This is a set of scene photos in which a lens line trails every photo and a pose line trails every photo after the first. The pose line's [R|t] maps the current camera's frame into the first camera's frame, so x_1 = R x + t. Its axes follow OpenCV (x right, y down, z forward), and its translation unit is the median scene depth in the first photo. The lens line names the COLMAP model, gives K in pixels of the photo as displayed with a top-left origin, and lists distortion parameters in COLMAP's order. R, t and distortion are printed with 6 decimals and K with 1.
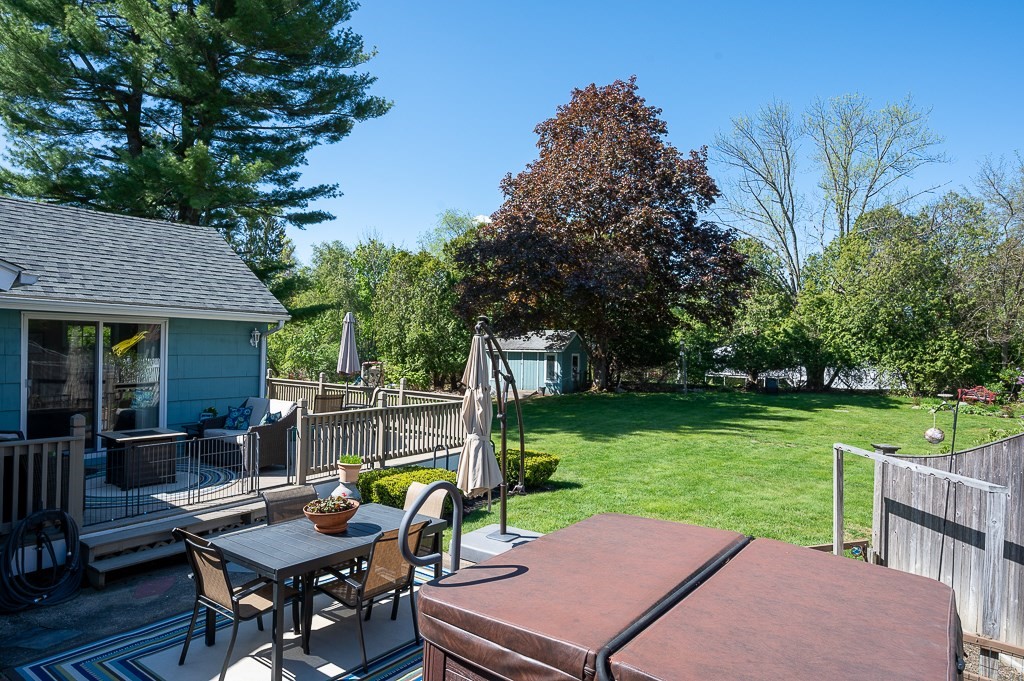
lens RADIAL K [[597.6, 0, 512.7], [0, 597.6, 343.4], [0, 0, 1]] dist [0.003698, 0.001976]
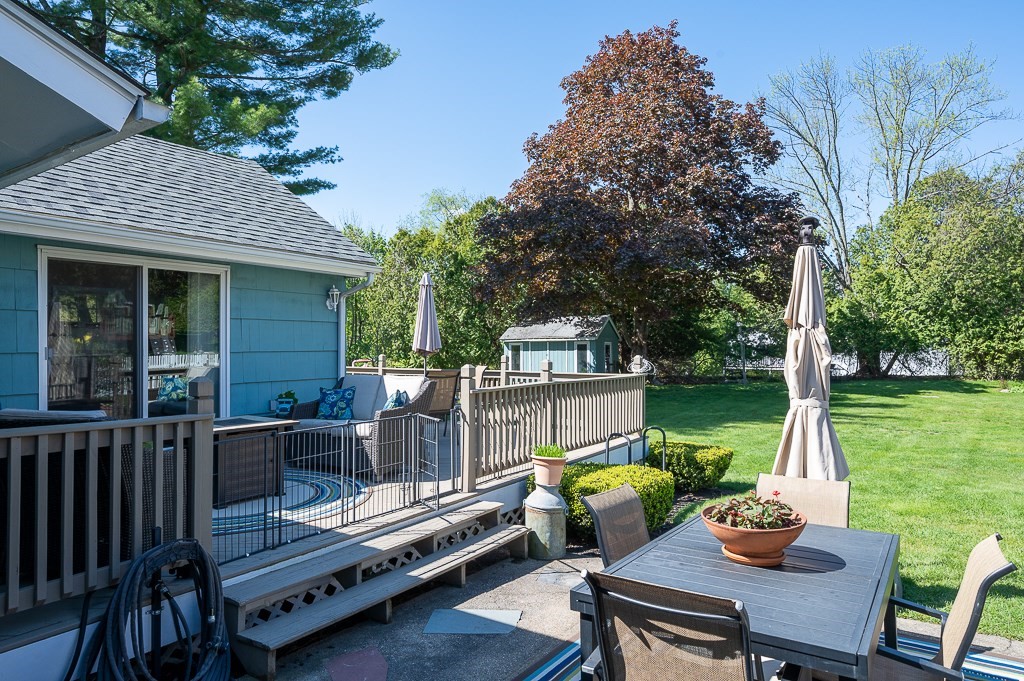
lens RADIAL K [[645.3, 0, 509.2], [0, 645.3, 340.2], [0, 0, 1]] dist [0.008469, -0.003198]
pose [[0.998838, -0.023262, 0.042216, -0.091574], [0.023510, 0.999709, -0.005400, 0.018959], [-0.042078, 0.006386, 0.999094, 0.072237]]
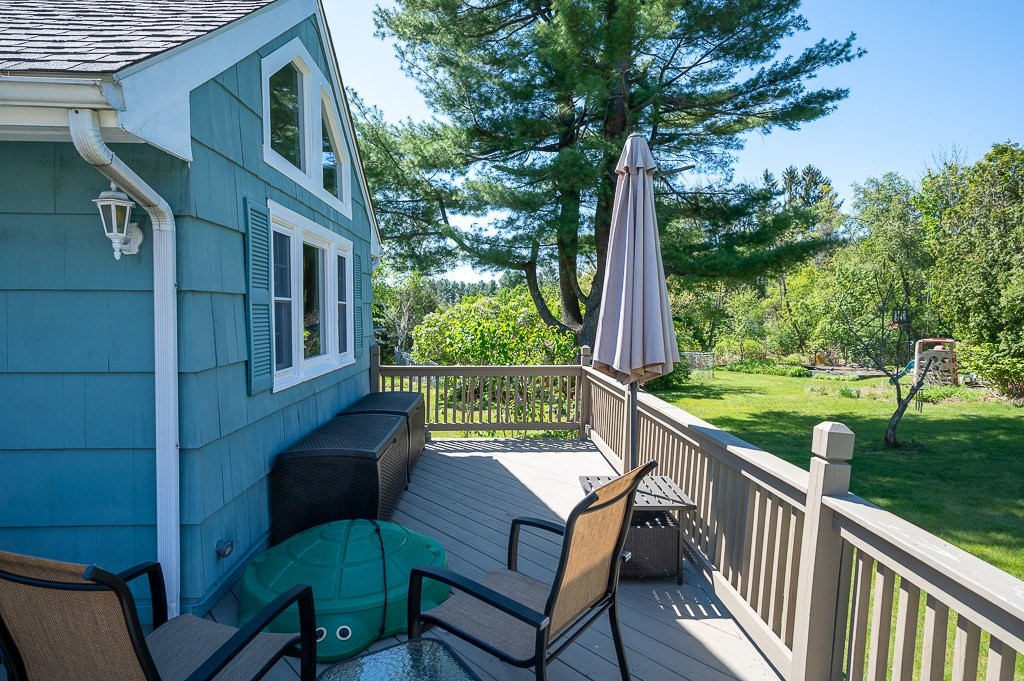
lens RADIAL K [[597.6, 0, 514.0], [0, 597.6, 346.1], [0, 0, 1]] dist [0.003698, 0.001976]
pose [[0.642538, 0.024570, -0.765860, -0.048041], [0.009337, 0.999161, 0.039888, 0.012573], [0.766197, -0.032781, 0.641769, 0.351041]]
